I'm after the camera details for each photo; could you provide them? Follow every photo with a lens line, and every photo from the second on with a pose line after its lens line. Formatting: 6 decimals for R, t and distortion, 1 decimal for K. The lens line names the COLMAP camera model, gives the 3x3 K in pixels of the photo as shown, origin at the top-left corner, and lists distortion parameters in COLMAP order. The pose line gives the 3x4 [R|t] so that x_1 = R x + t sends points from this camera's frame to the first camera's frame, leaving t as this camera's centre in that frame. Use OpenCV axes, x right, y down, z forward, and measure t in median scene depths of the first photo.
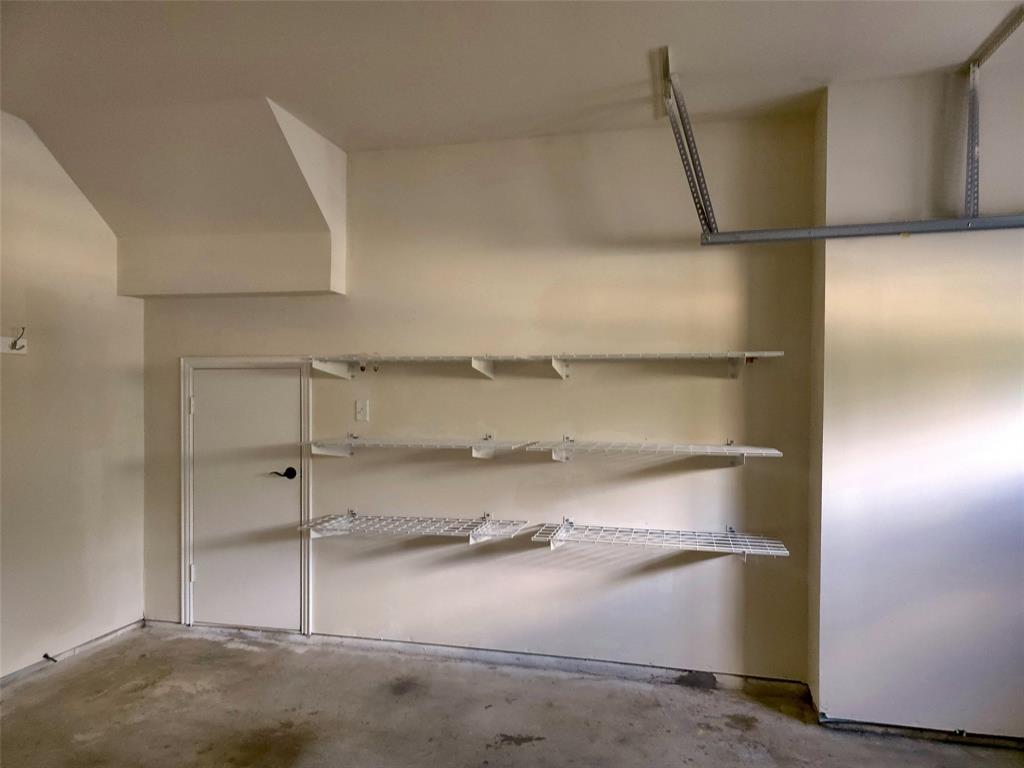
lens RADIAL K [[690.4, 0, 510.0], [0, 690.4, 396.1], [0, 0, 1]] dist [0.059155, -0.053501]
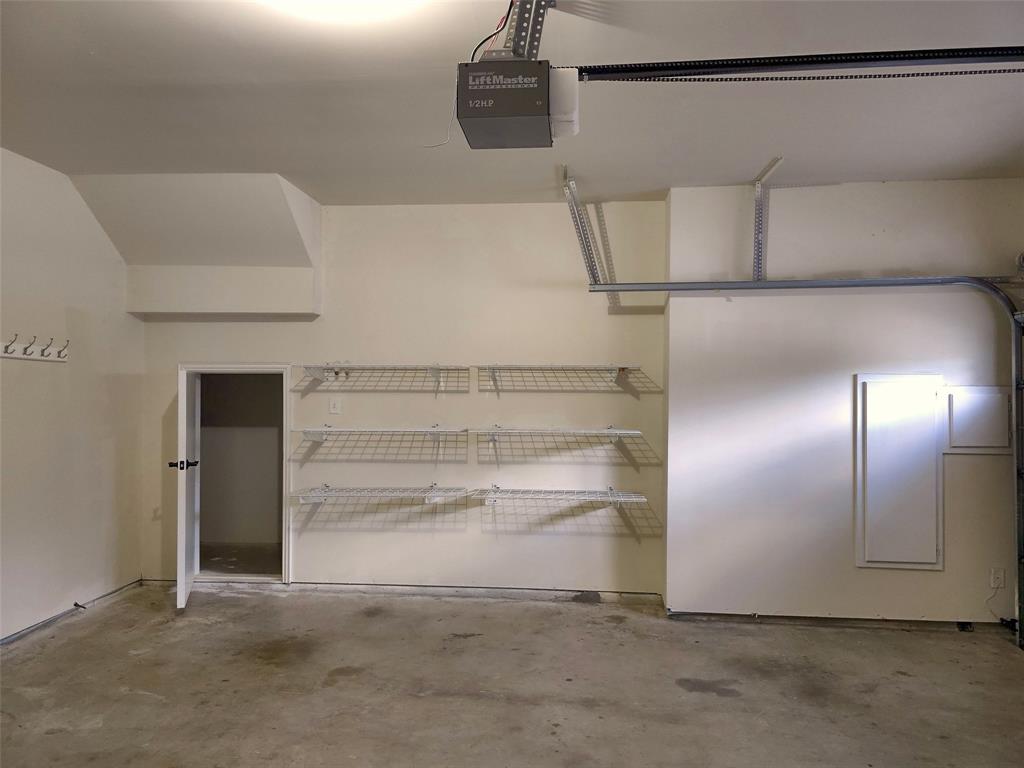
lens RADIAL K [[690.4, 0, 510.0], [0, 690.4, 396.1], [0, 0, 1]] dist [0.059155, -0.053501]
pose [[0.989220, -0.000831, 0.146436, -0.094496], [-0.000005, 0.999984, 0.005709, -0.005185], [-0.146438, -0.005648, 0.989204, -0.376038]]
